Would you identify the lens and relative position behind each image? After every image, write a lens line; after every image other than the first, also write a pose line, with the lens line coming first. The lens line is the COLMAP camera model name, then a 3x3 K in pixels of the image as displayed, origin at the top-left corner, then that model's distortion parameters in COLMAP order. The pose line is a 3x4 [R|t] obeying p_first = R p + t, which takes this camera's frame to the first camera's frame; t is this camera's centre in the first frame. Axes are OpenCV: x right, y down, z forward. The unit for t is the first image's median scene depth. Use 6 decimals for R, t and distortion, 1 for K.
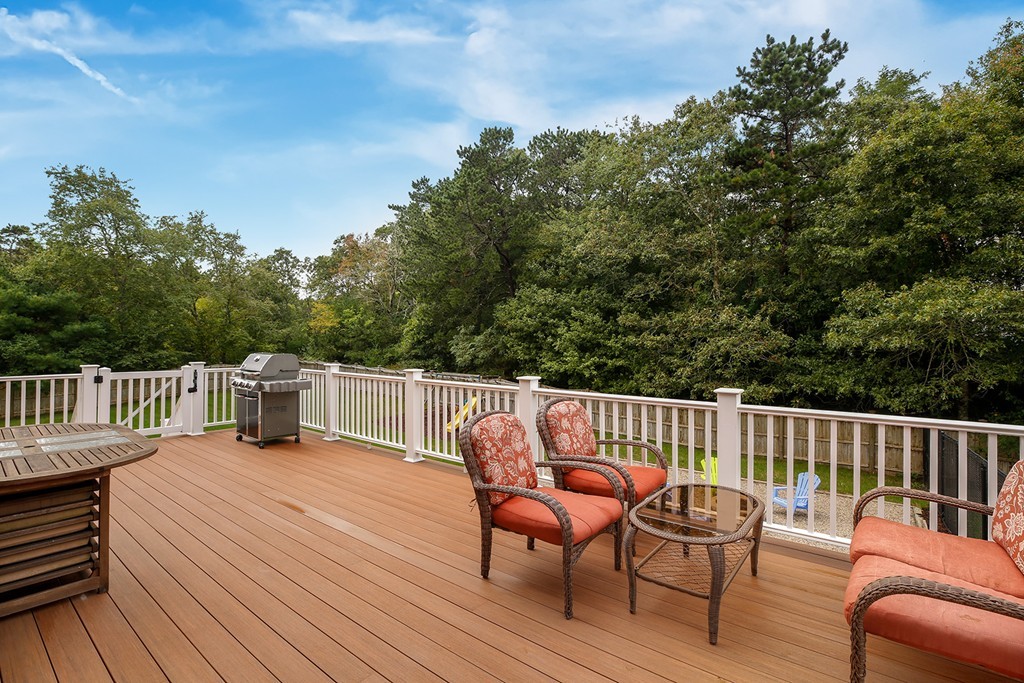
lens RADIAL K [[470.6, 0, 514.6], [0, 470.6, 334.5], [0, 0, 1]] dist [-0.040226, 0.011108]
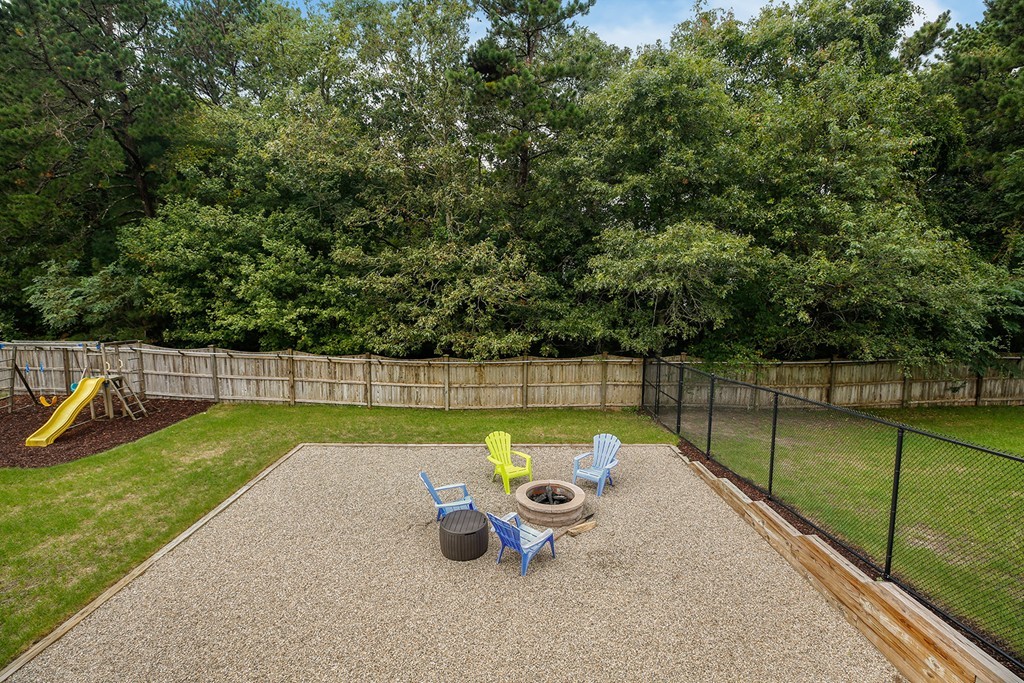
lens RADIAL K [[470.6, 0, 514.6], [0, 470.6, 334.5], [0, 0, 1]] dist [-0.040226, 0.011108]
pose [[0.784865, -0.070535, 0.615640, -0.016821], [-0.005903, 0.992604, 0.121251, 0.001765], [-0.619639, -0.098800, 0.778644, 0.223839]]
